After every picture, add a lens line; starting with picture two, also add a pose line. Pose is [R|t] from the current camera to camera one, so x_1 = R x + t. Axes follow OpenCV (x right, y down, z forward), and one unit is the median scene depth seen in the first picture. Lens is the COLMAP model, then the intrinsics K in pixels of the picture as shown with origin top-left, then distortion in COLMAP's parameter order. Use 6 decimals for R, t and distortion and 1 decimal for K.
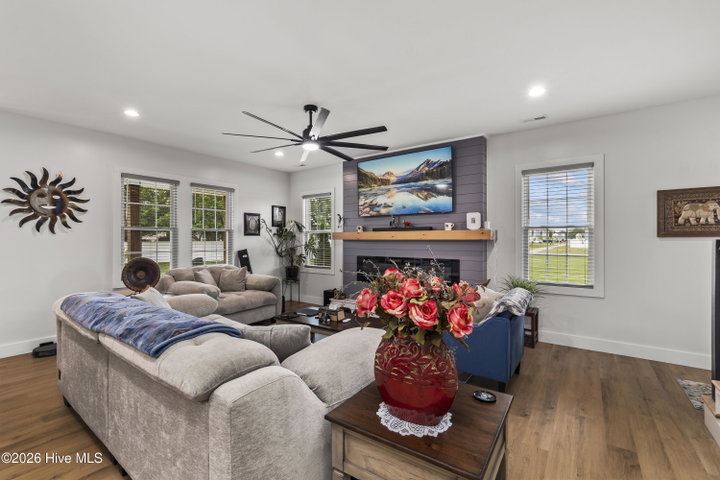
lens RADIAL K [[317.4, 0, 354.5], [0, 317.4, 238.2], [0, 0, 1]] dist [-0.004616, 0.001171]
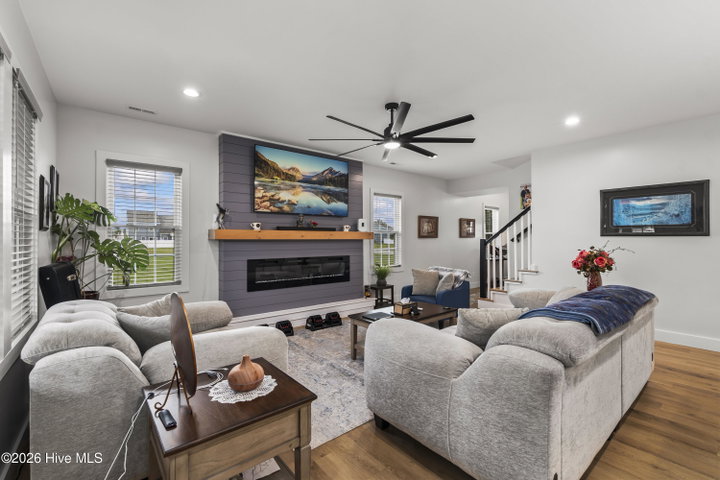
lens RADIAL K [[317.4, 0, 354.8], [0, 317.4, 236.4], [0, 0, 1]] dist [-0.004616, 0.001171]
pose [[0.256910, 0.008178, 0.966401, -0.810085], [-0.003080, 0.999966, -0.007643, 0.002671], [-0.966431, -0.001013, 0.256926, 0.623035]]
